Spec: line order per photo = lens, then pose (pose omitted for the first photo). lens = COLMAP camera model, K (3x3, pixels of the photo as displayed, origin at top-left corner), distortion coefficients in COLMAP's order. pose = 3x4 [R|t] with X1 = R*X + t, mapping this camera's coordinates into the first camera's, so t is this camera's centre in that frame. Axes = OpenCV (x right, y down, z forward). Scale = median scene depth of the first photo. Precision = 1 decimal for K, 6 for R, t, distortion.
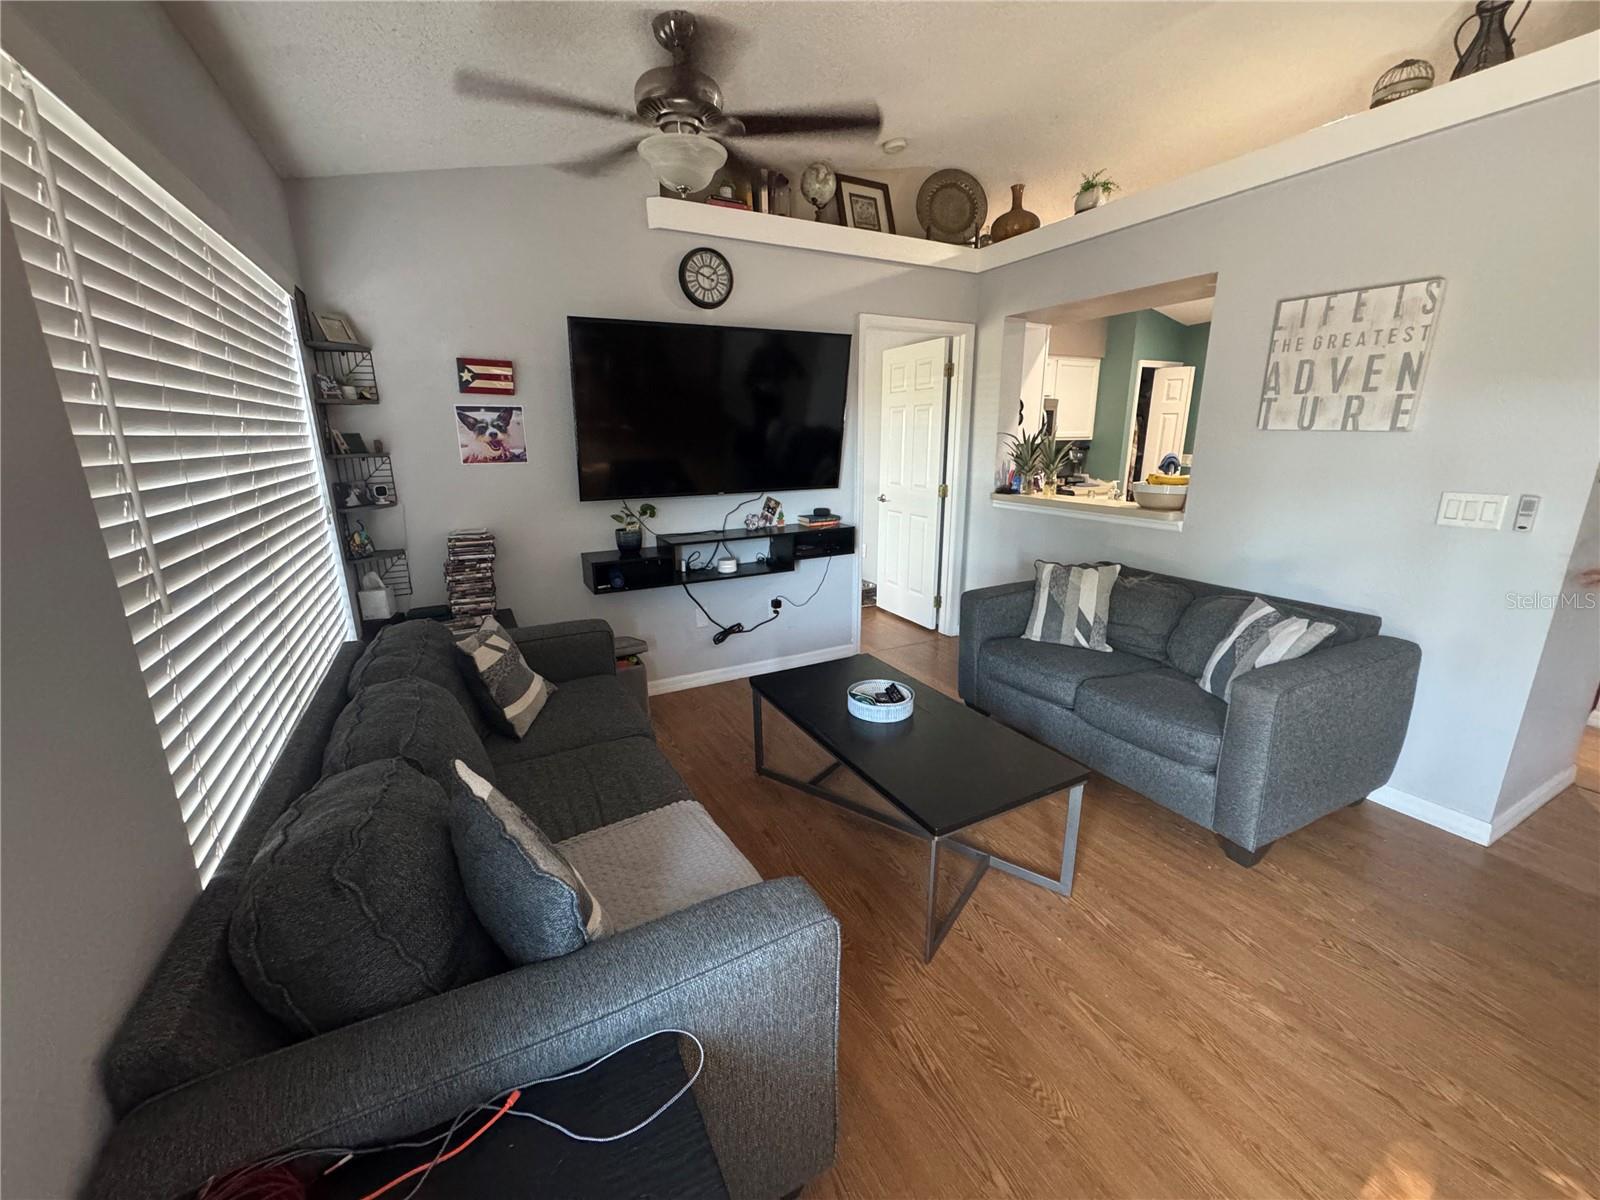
lens RADIAL K [[636.8, 0, 800.0], [0, 636.8, 600.0], [0, 0, 1]] dist [-0.001132, -0.000273]
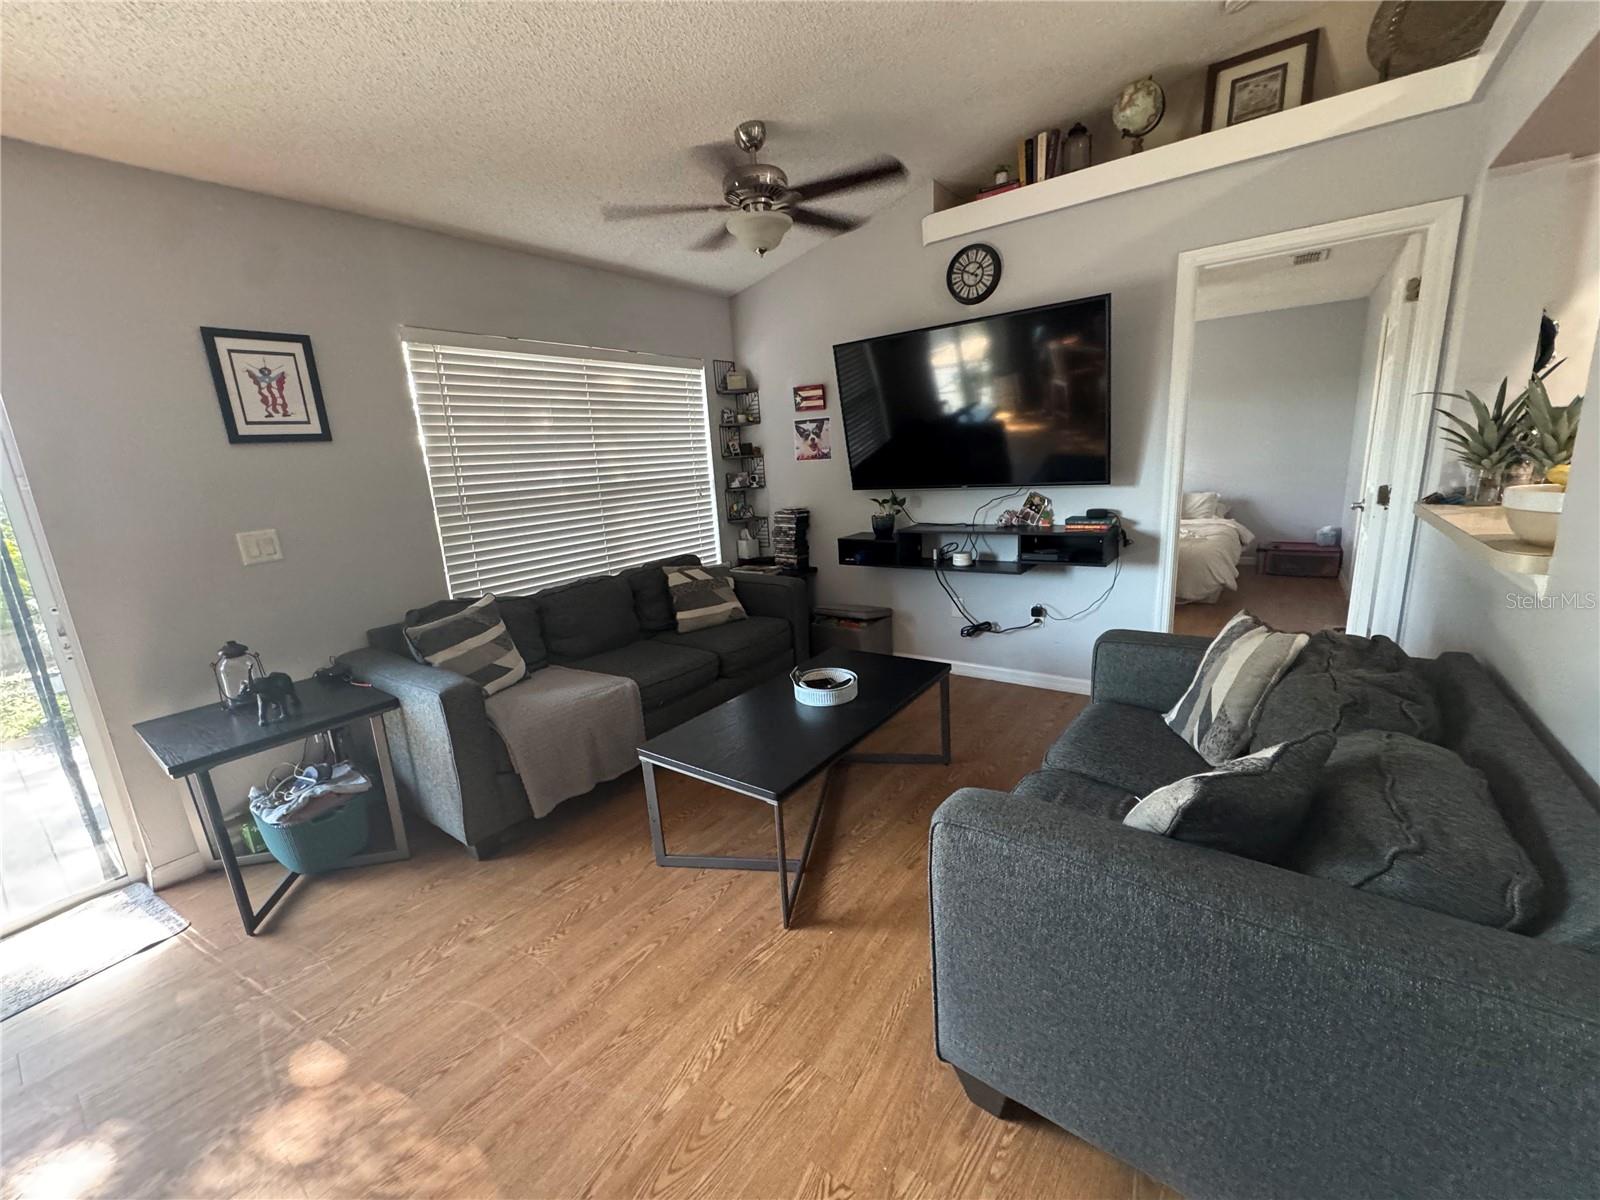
lens RADIAL K [[636.8, 0, 800.0], [0, 636.8, 600.0], [0, 0, 1]] dist [-0.001132, -0.000273]
pose [[0.437408, 0.181160, -0.880826, 0.782652], [-0.172420, 0.978220, 0.115570, -0.072617], [0.882579, 0.101320, 0.459117, 0.371345]]
